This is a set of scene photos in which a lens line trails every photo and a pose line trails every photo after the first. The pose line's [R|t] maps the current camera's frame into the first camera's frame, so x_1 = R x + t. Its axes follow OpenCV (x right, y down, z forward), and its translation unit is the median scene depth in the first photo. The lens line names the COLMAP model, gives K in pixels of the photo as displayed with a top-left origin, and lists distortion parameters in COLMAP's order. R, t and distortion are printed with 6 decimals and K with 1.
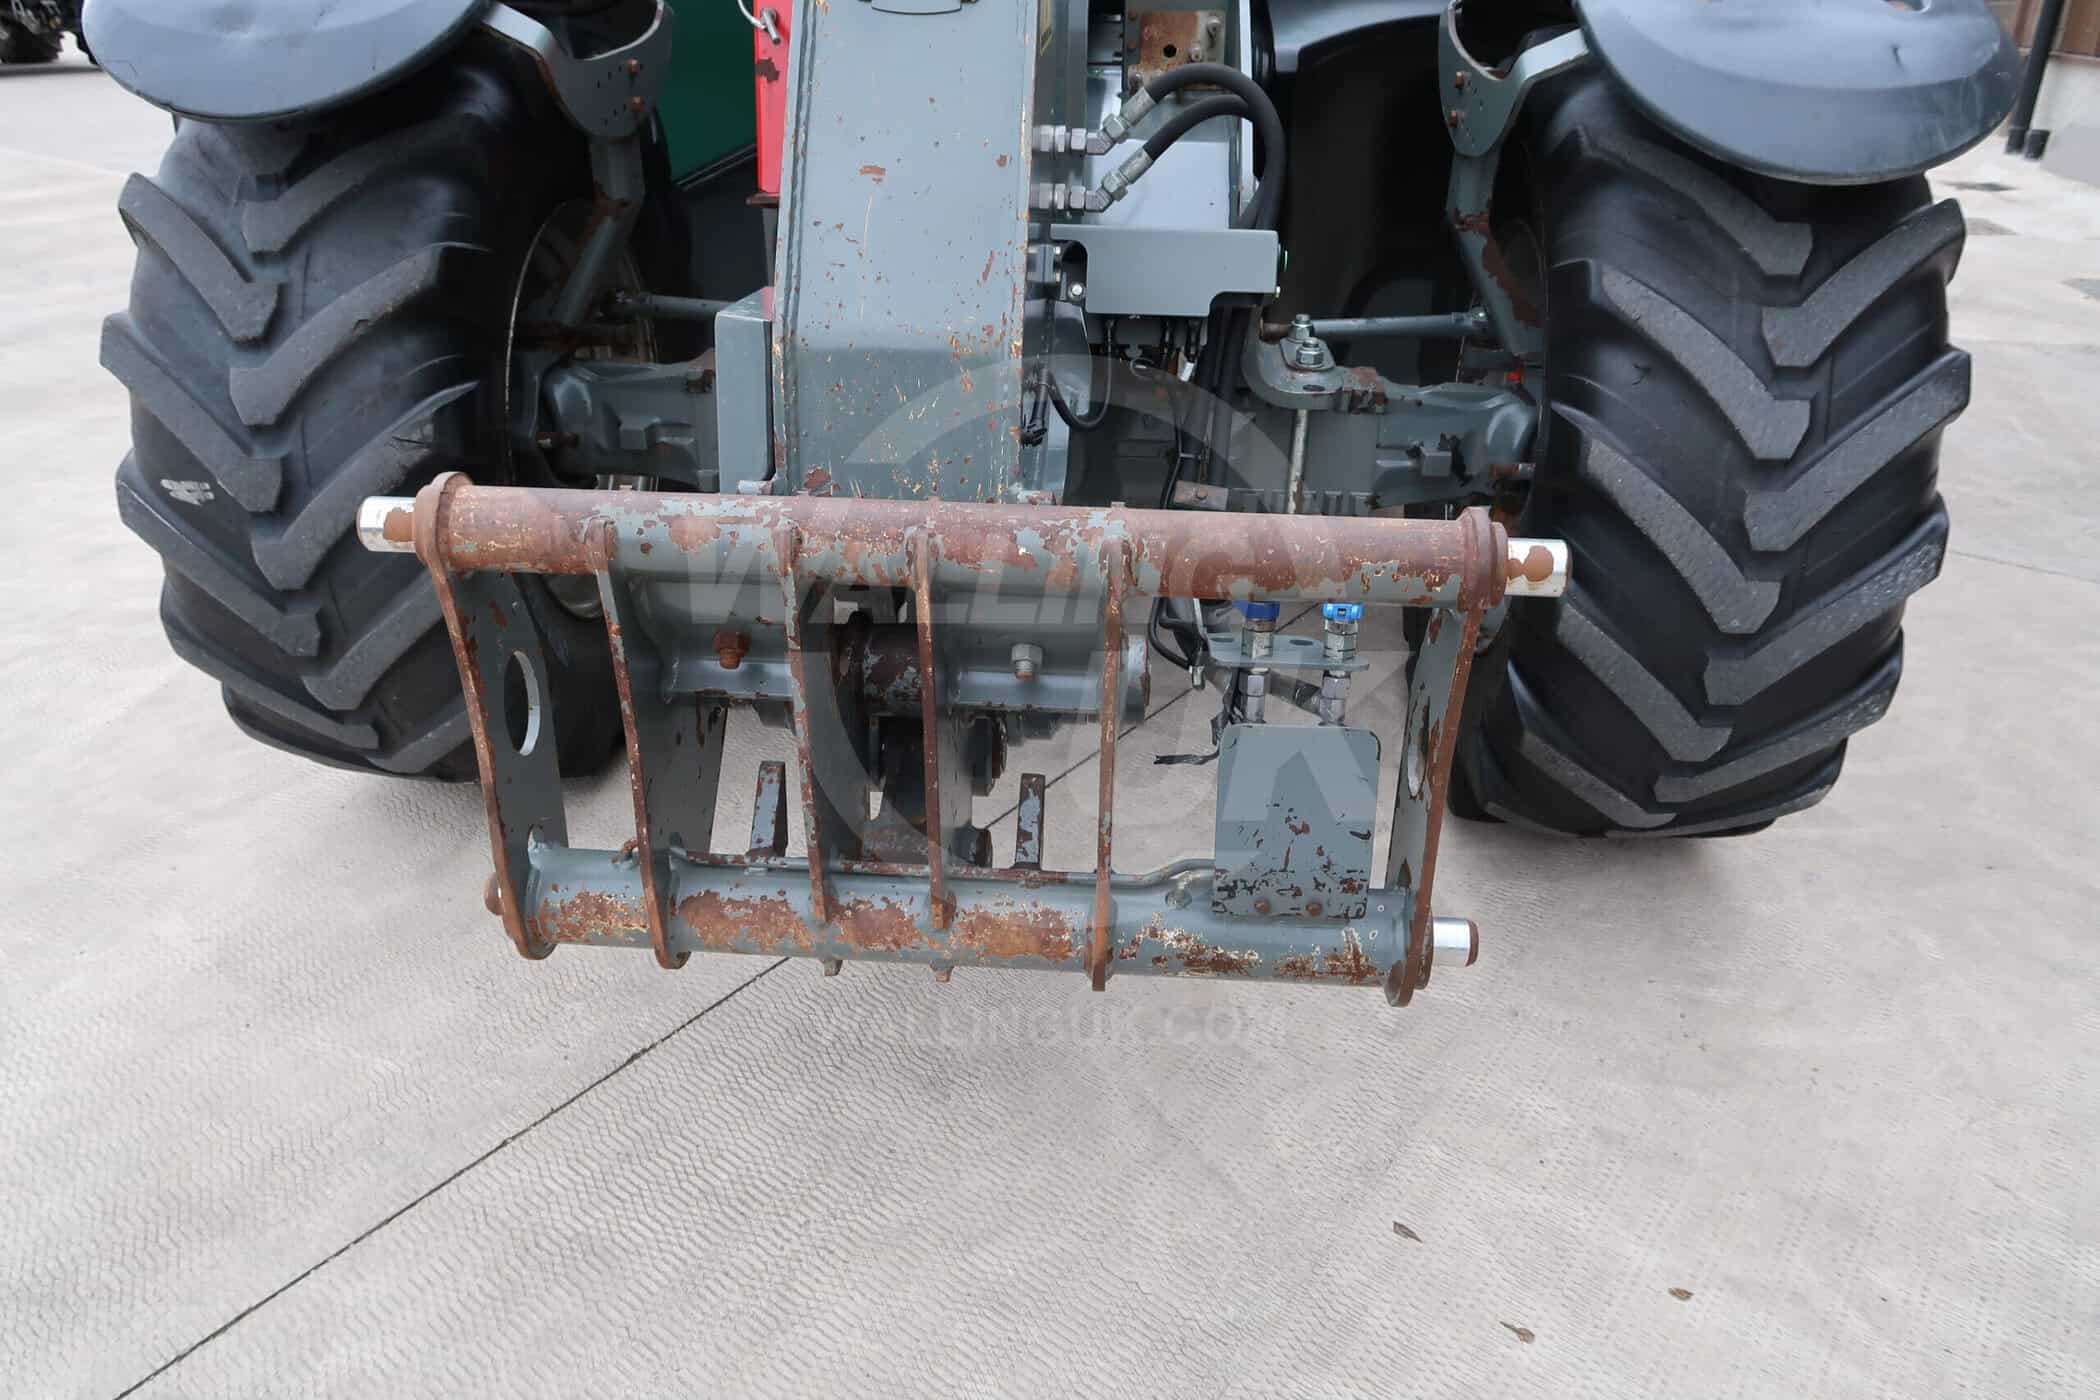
lens RADIAL K [[1456.3, 0, 1051.0], [0, 1456.3, 703.6], [0, 0, 1]] dist [-0.028983, 0.012356]
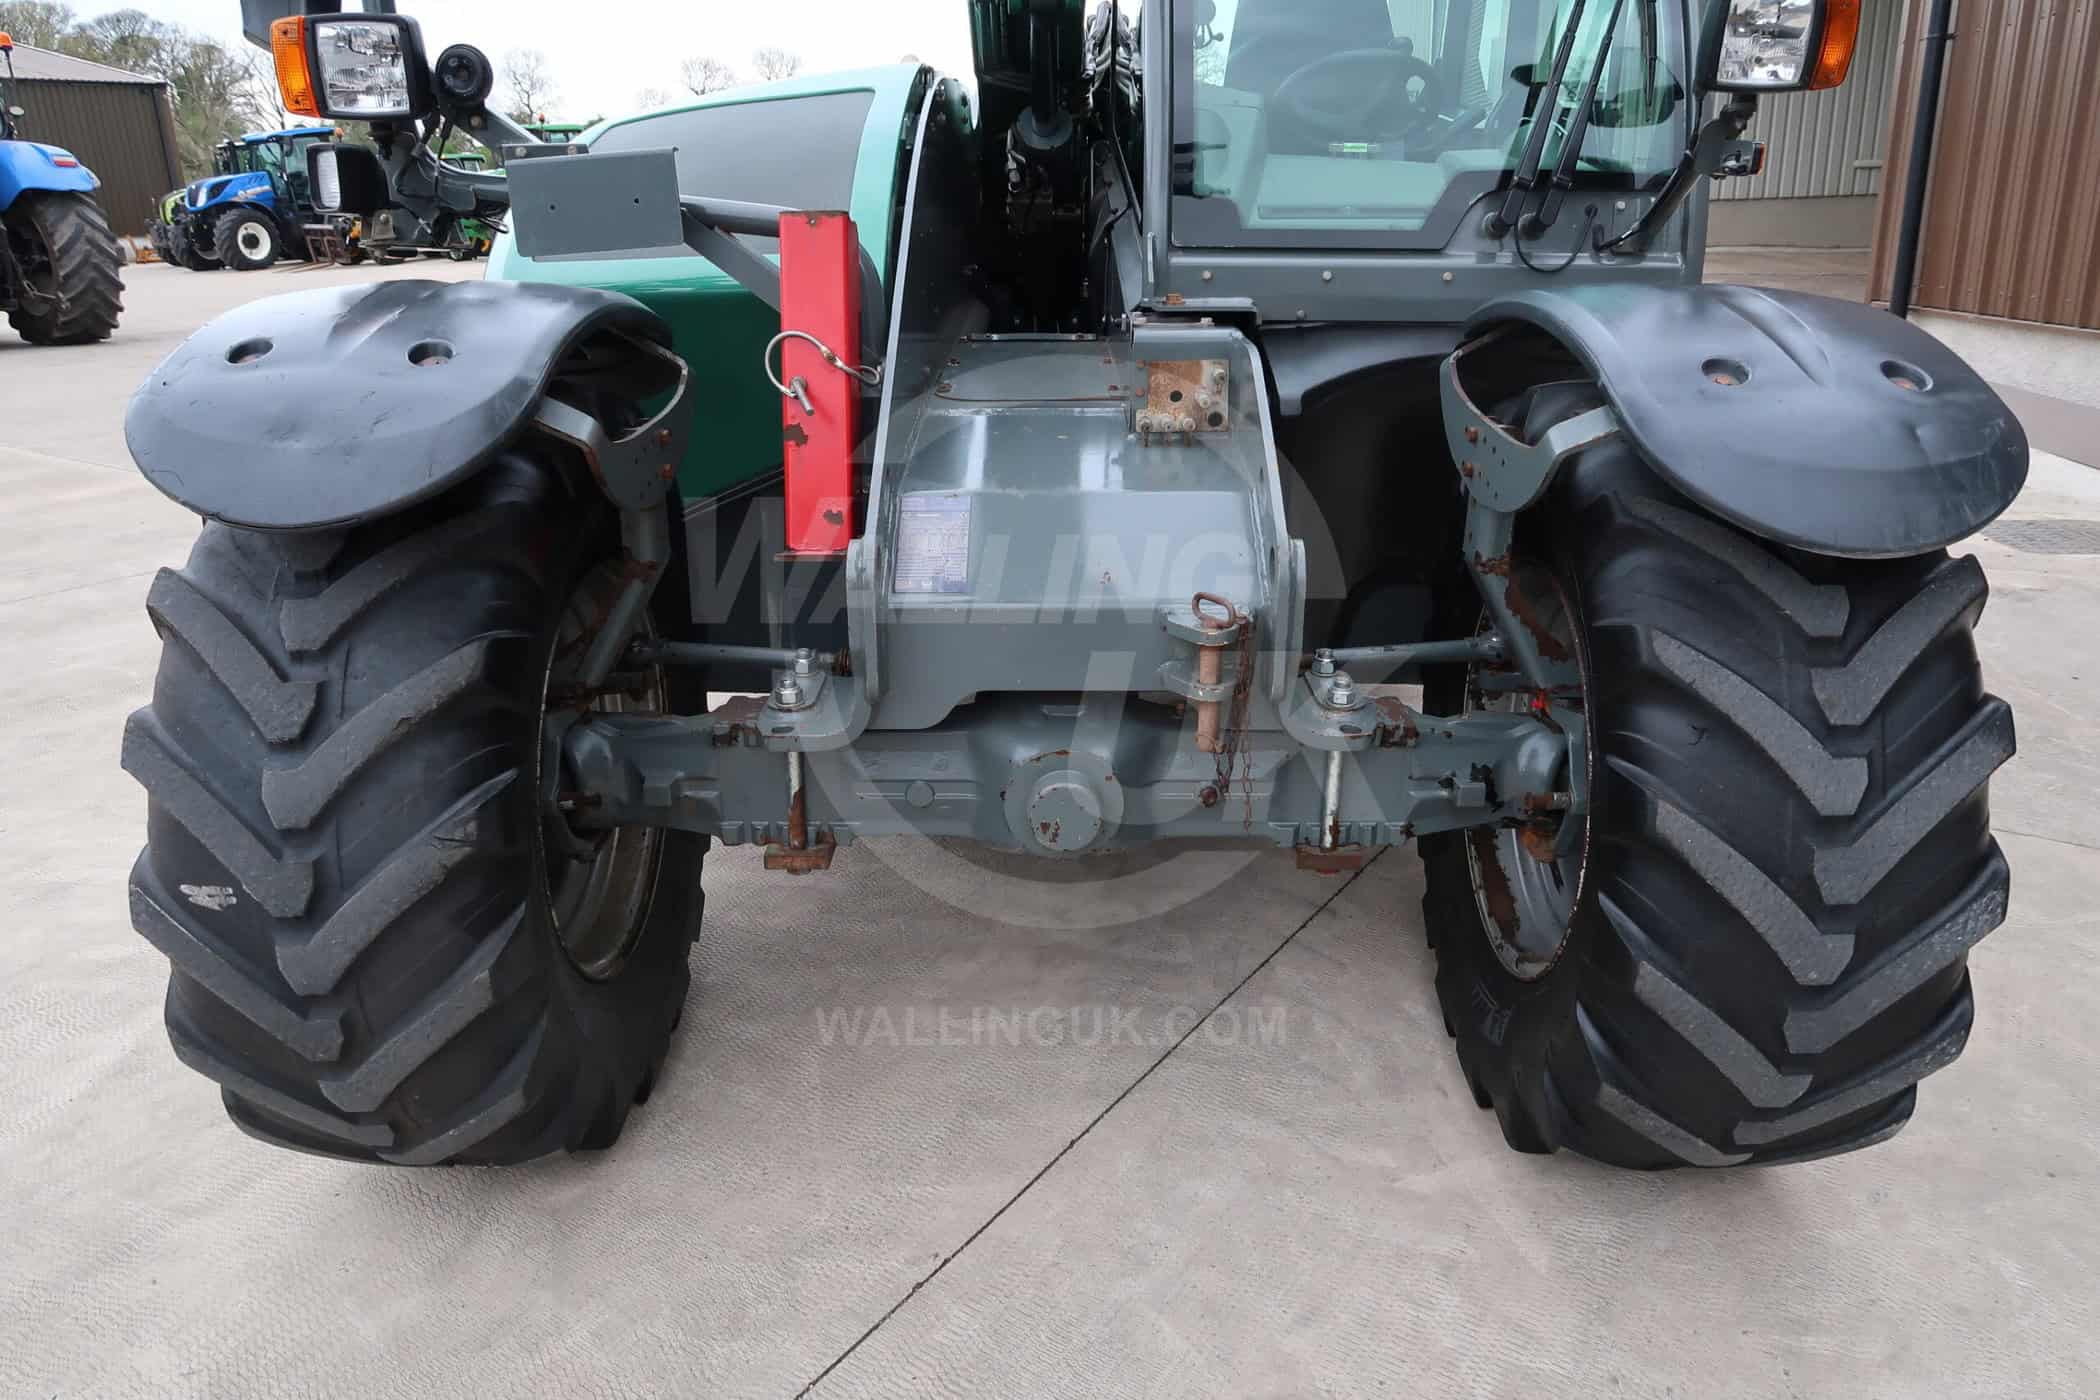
lens RADIAL K [[1456.3, 0, 1050.6], [0, 1456.3, 695.8], [0, 0, 1]] dist [-0.028983, 0.012356]
pose [[0.997914, -0.033613, 0.055111, -0.092389], [0.041653, 0.987514, -0.151927, -0.109151], [-0.049316, 0.153906, 0.986854, 0.014885]]
